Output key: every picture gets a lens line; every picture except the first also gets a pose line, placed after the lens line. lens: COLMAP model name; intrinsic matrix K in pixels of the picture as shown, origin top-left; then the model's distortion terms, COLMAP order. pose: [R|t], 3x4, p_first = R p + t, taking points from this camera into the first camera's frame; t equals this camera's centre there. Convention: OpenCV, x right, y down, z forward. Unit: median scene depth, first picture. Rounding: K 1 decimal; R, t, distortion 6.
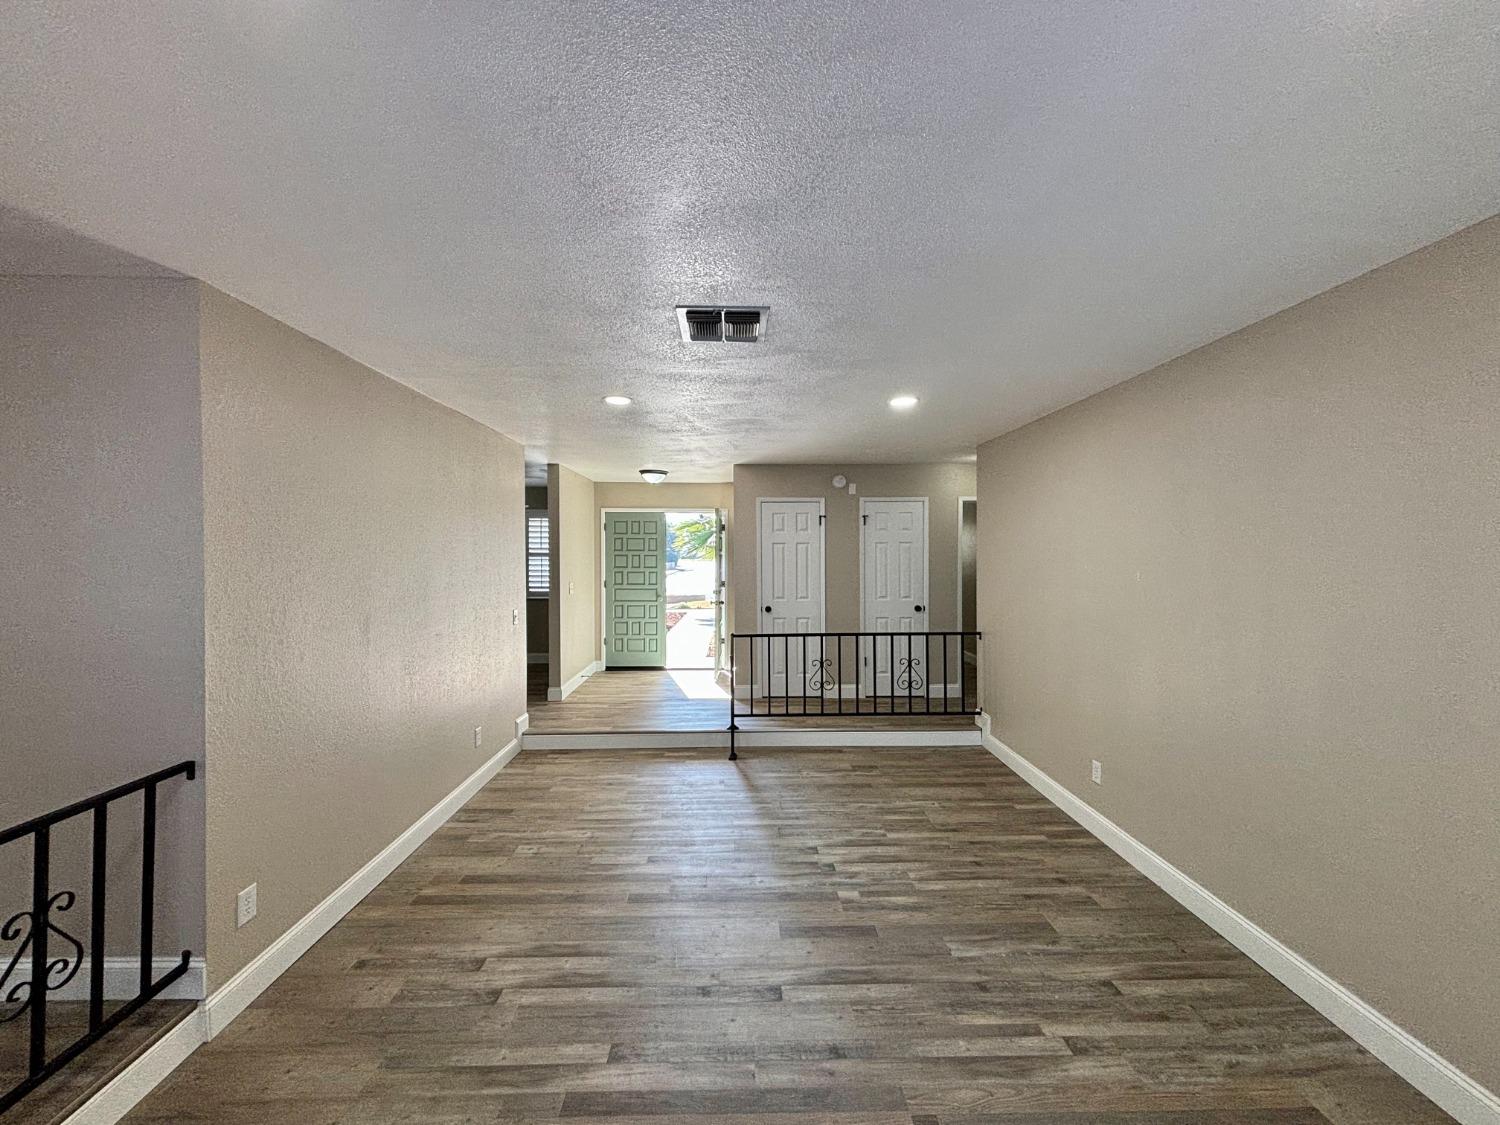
lens RADIAL K [[600.7, 0, 746.9], [0, 600.7, 560.8], [0, 0, 1]] dist [-0.000422, 0.000159]
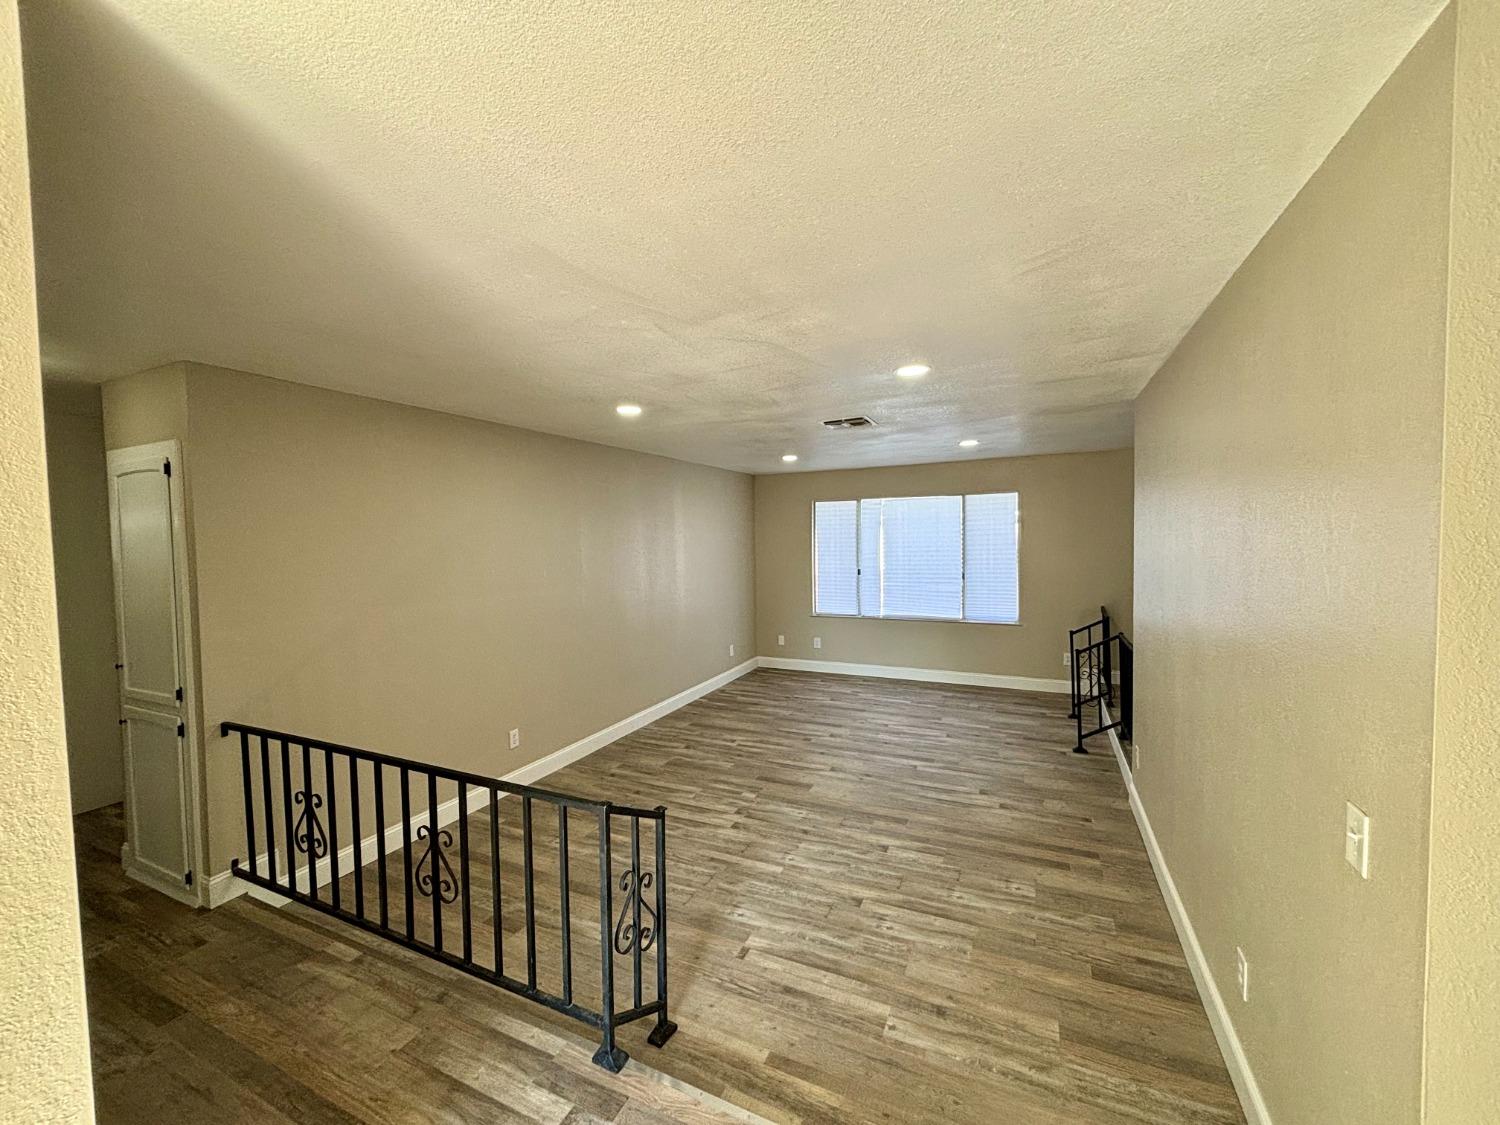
lens RADIAL K [[600.7, 0, 746.9], [0, 600.7, 560.8], [0, 0, 1]] dist [-0.000422, 0.000159]
pose [[-0.893683, 0.001735, 0.448696, -0.459043], [0.029099, 0.998111, 0.054099, -0.070659], [-0.447754, 0.061404, -0.892046, 2.221434]]
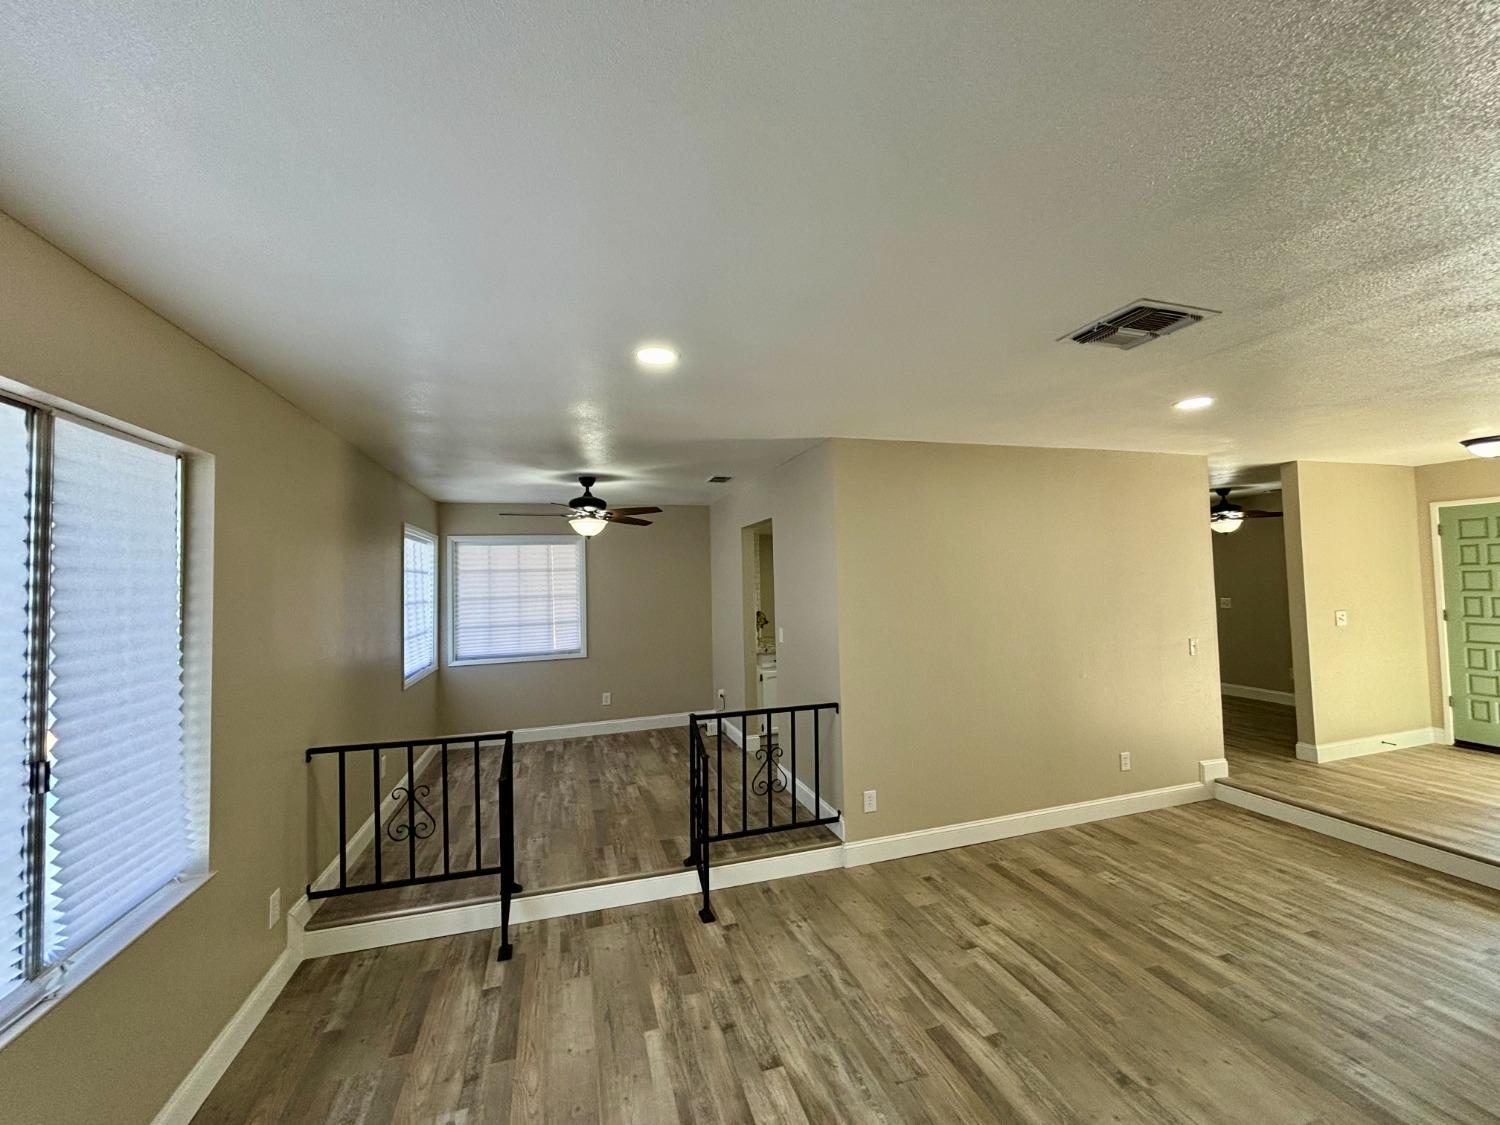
lens RADIAL K [[605.3, 0, 750.0], [0, 605.3, 562.5], [0, 0, 1]] dist [-0.001824, -0.000144]
pose [[0.276768, -0.038788, -0.960154, 0.513378], [0.013191, 0.999244, -0.036565, -0.013306], [0.960846, -0.002545, 0.277070, 0.176721]]
